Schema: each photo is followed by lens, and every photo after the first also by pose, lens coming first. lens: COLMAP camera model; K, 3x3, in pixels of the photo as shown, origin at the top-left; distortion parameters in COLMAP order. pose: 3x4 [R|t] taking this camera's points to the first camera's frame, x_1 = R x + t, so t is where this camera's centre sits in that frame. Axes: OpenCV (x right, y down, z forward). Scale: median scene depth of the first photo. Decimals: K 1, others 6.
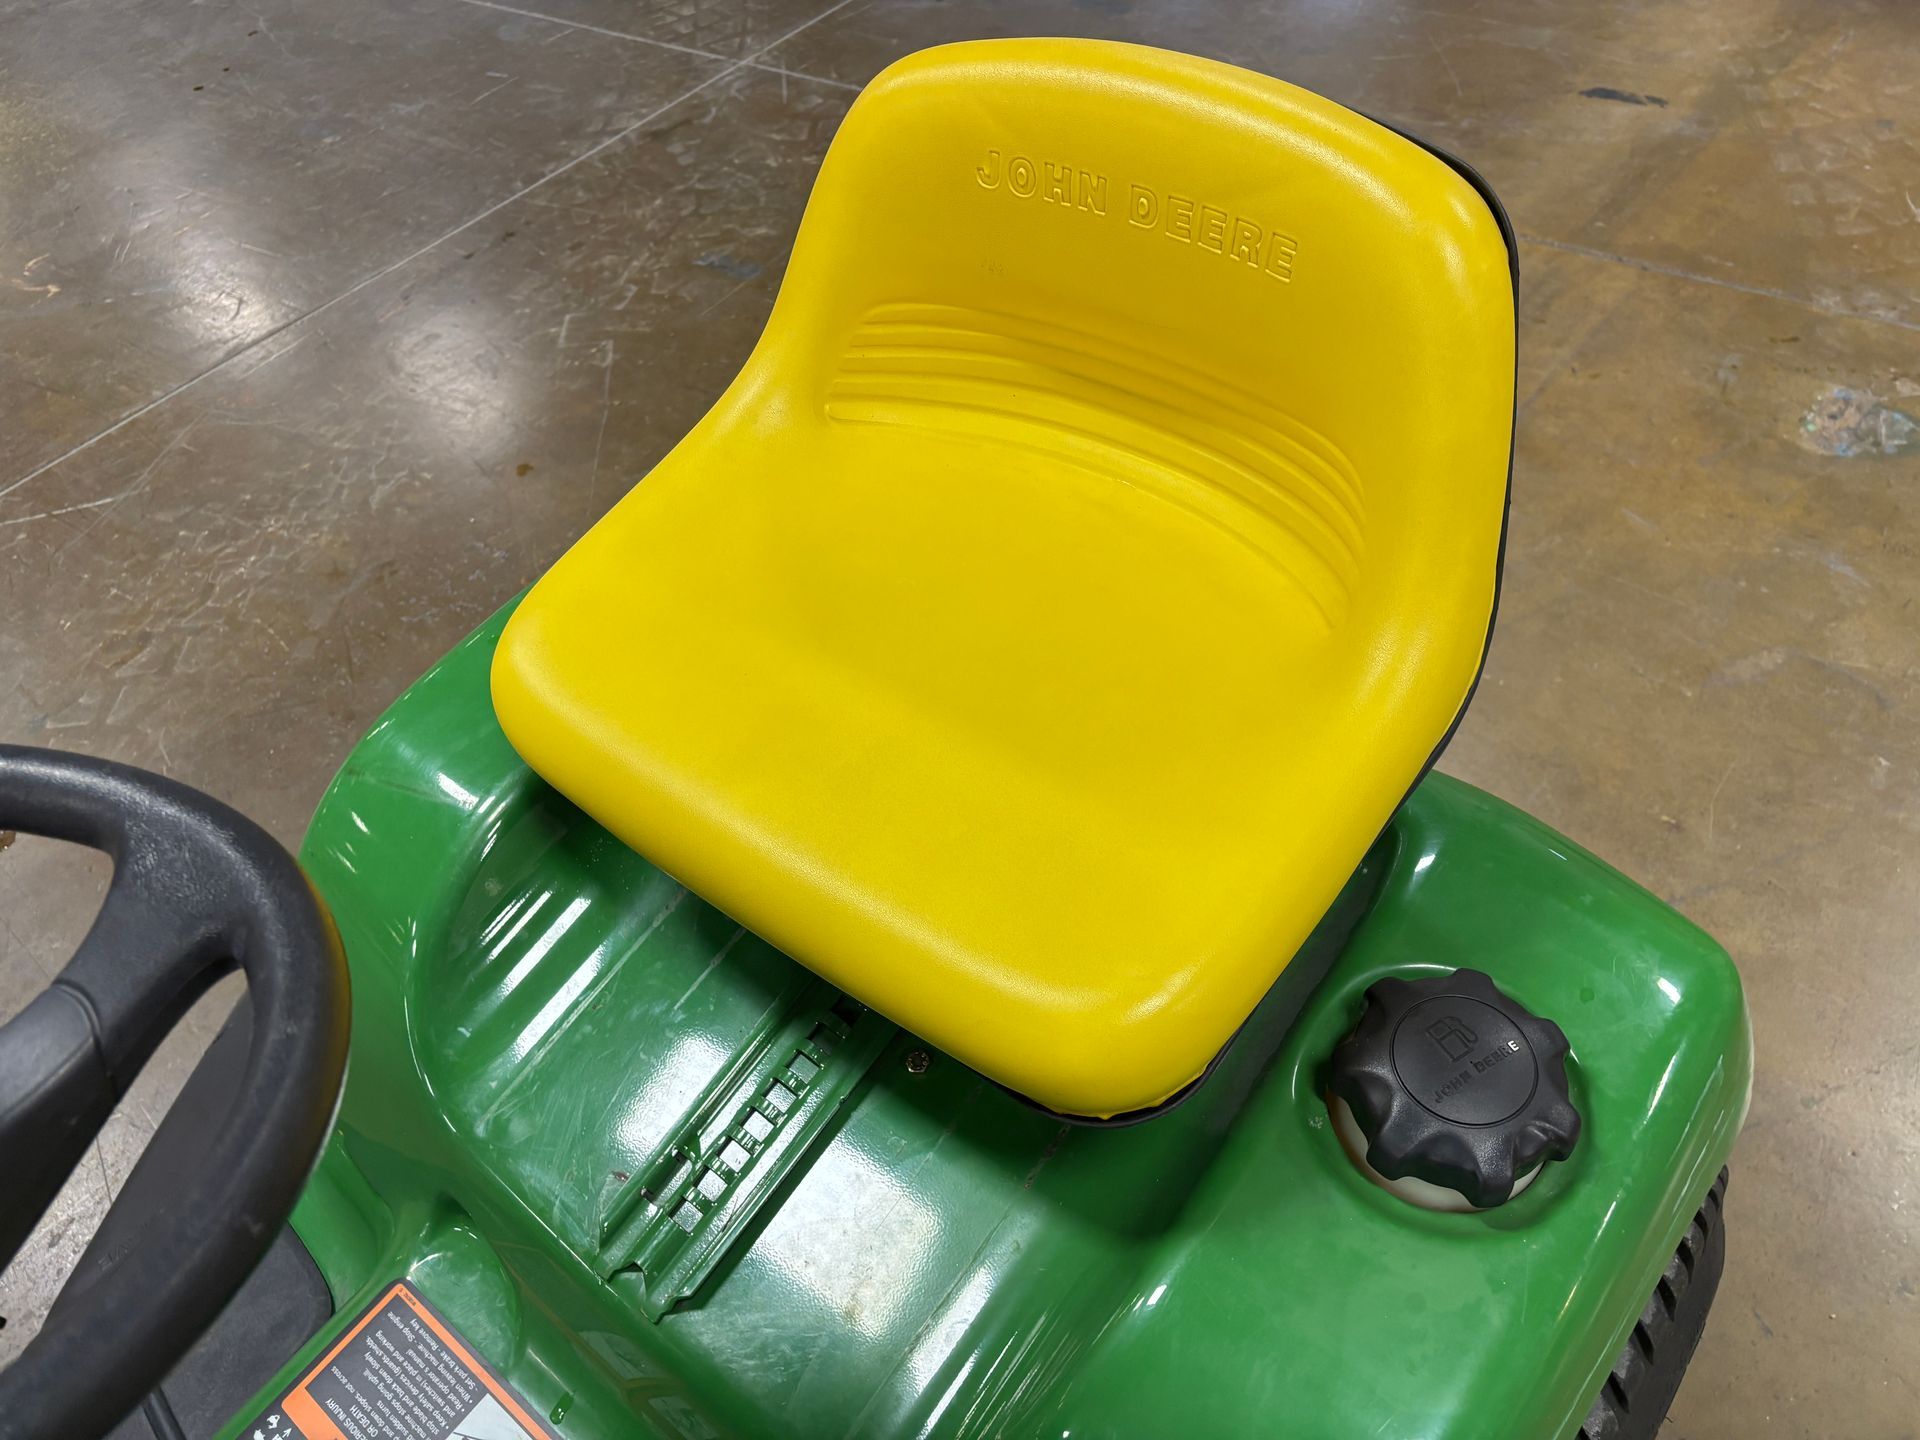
lens RADIAL K [[1431.7, 0, 963.5], [0, 1431.7, 735.6], [0, 0, 1]] dist [0.069032, -0.082876]
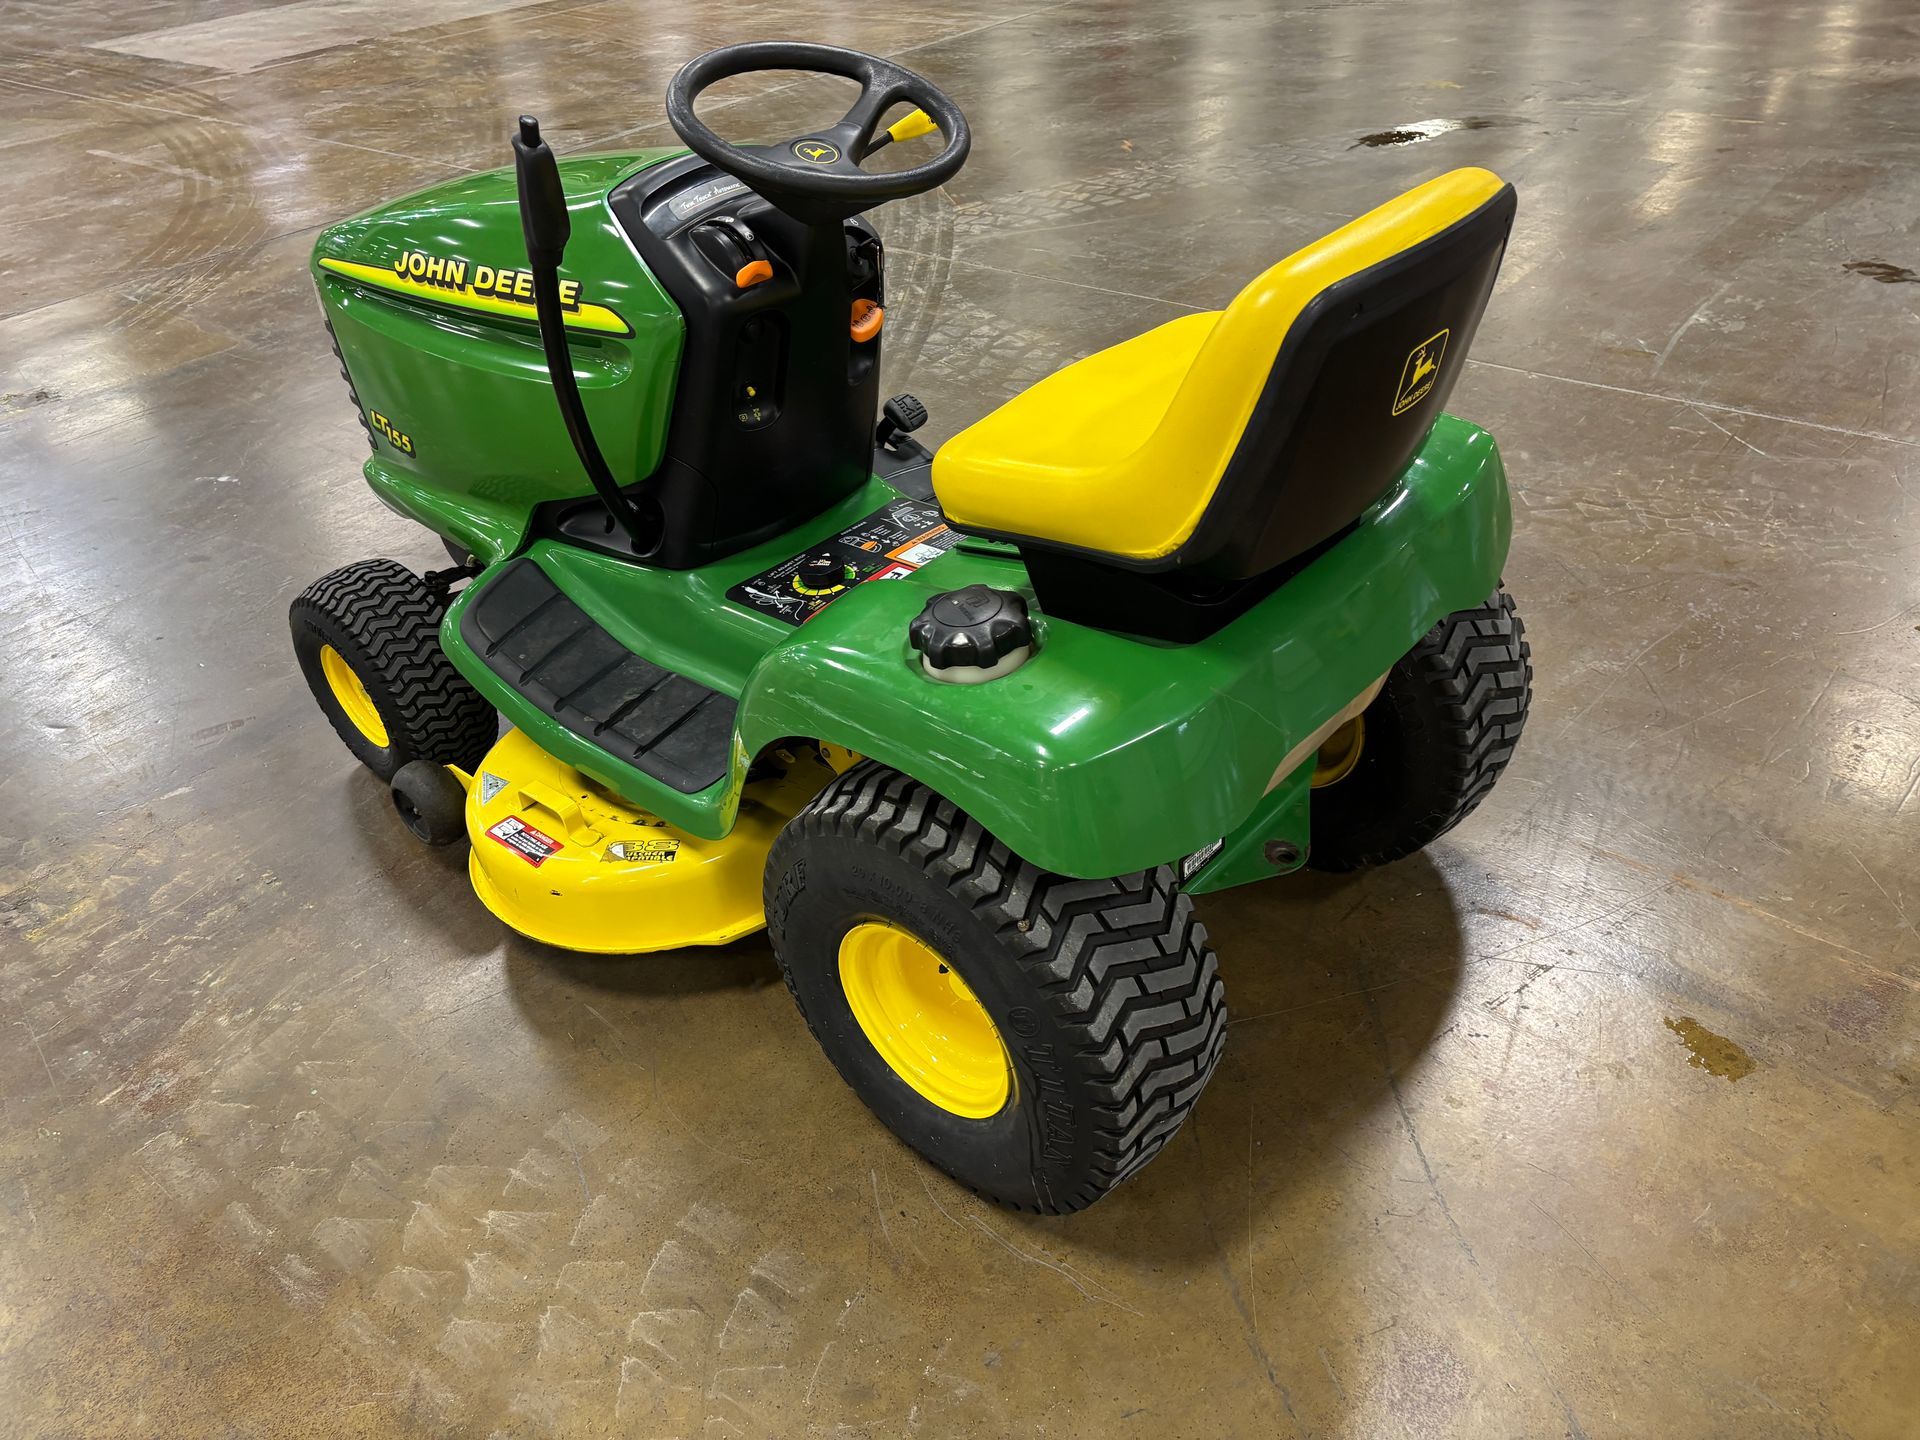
lens RADIAL K [[1431.7, 0, 963.5], [0, 1431.7, 735.6], [0, 0, 1]] dist [0.069032, -0.082876]
pose [[-0.040243, 0.658739, -0.751295, 0.574209], [-0.679369, 0.533322, 0.504010, -0.198733], [0.732693, 0.530689, 0.426064, 0.071306]]
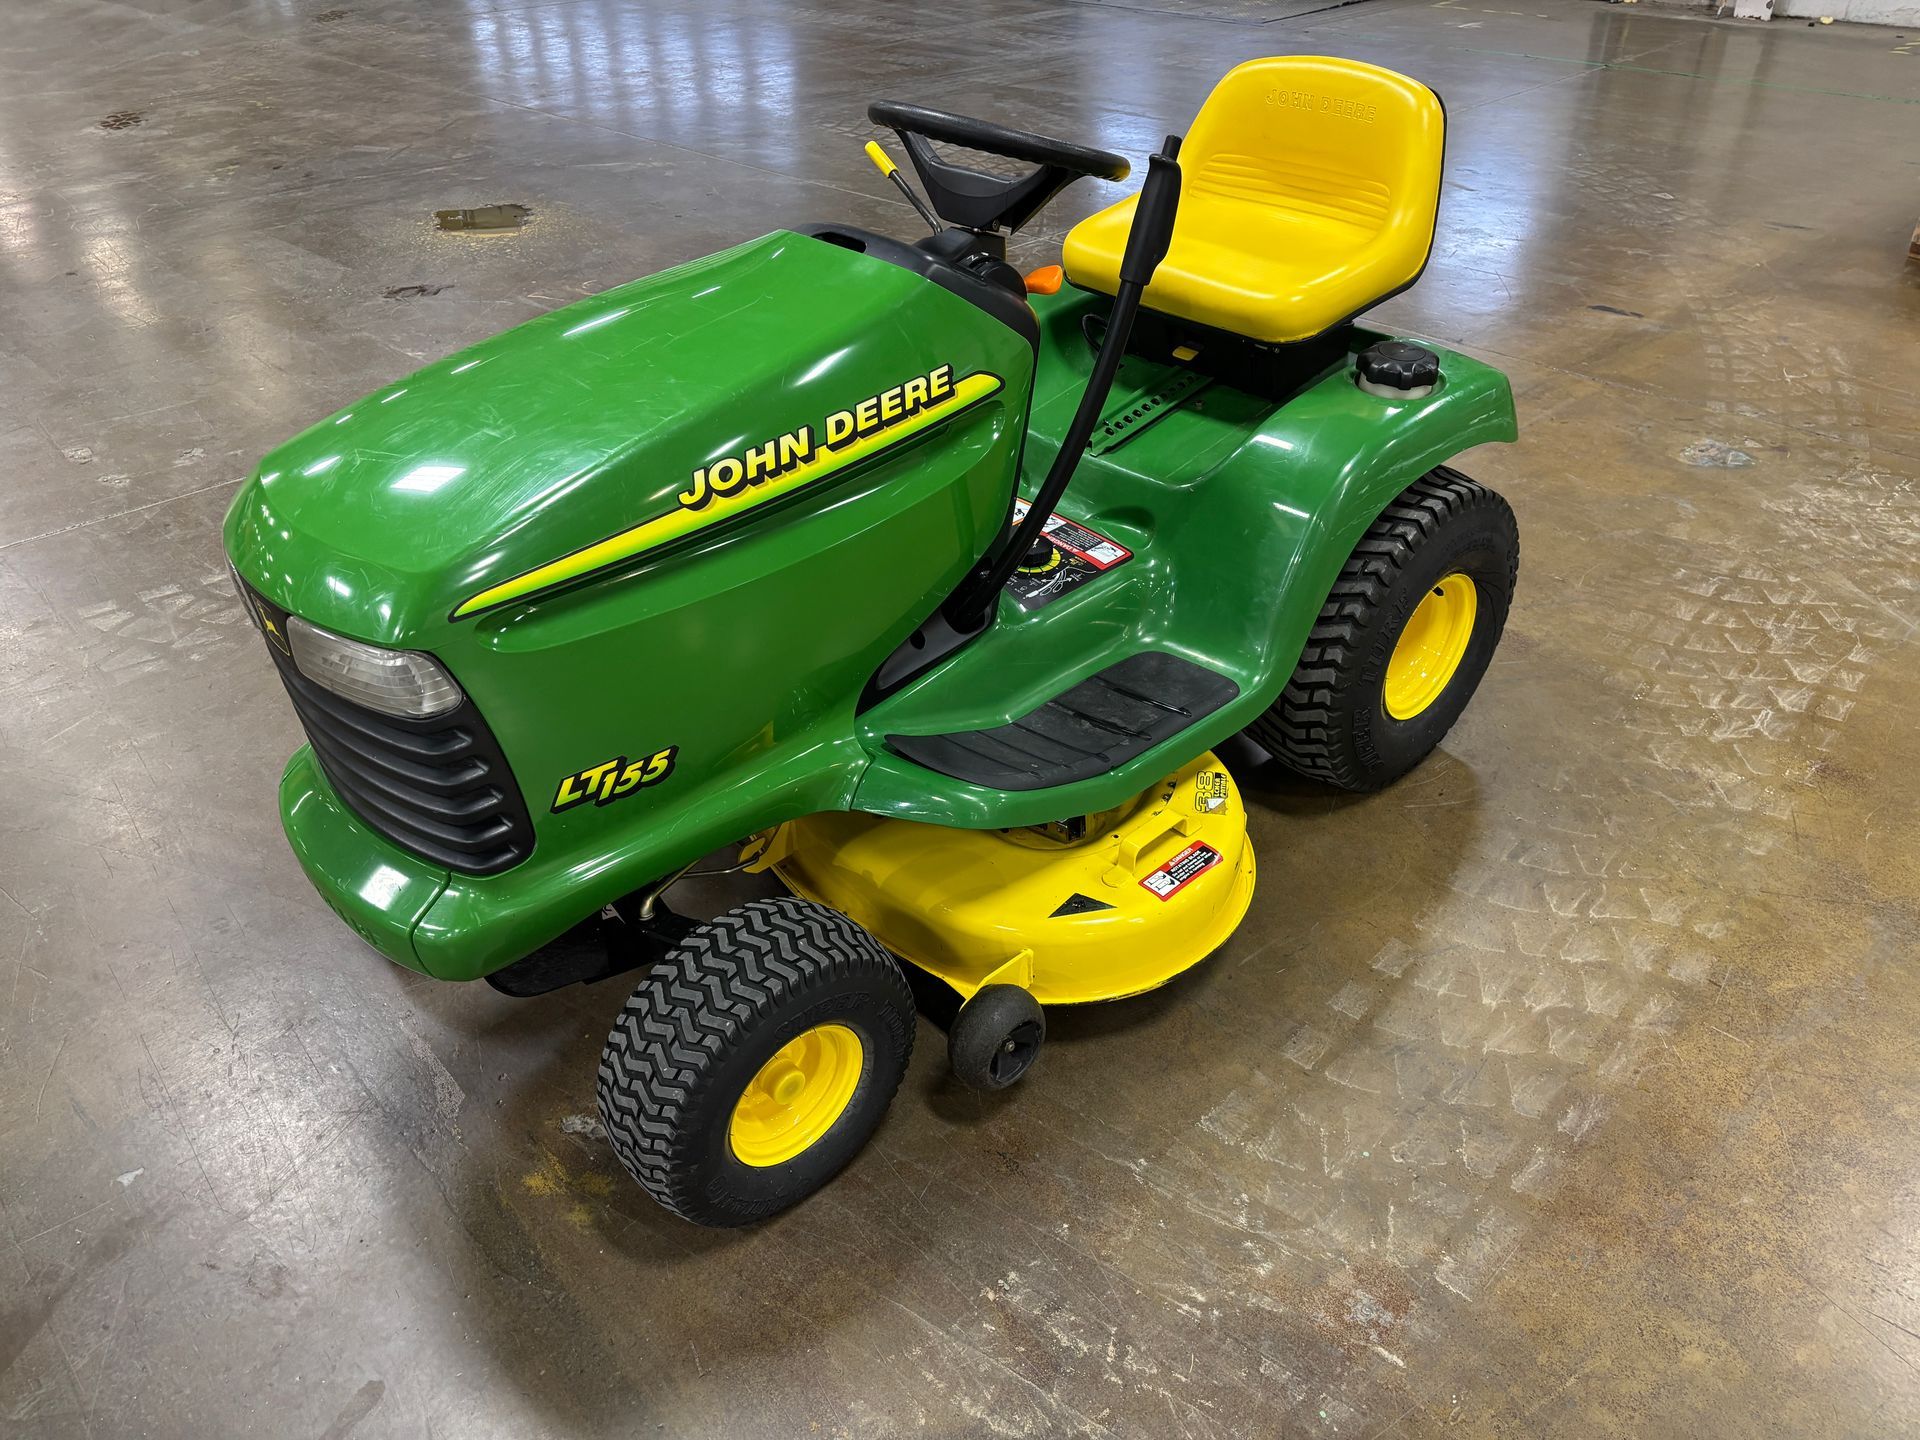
lens RADIAL K [[1444.6, 0, 944.6], [0, 1444.6, 715.8], [0, 0, 1]] dist [0.046249, -0.047684]
pose [[0.984423, 0.154743, -0.083460, -0.066430], [-0.169438, 0.961701, -0.215456, 0.526133], [0.046923, 0.226241, 0.972940, -0.548196]]
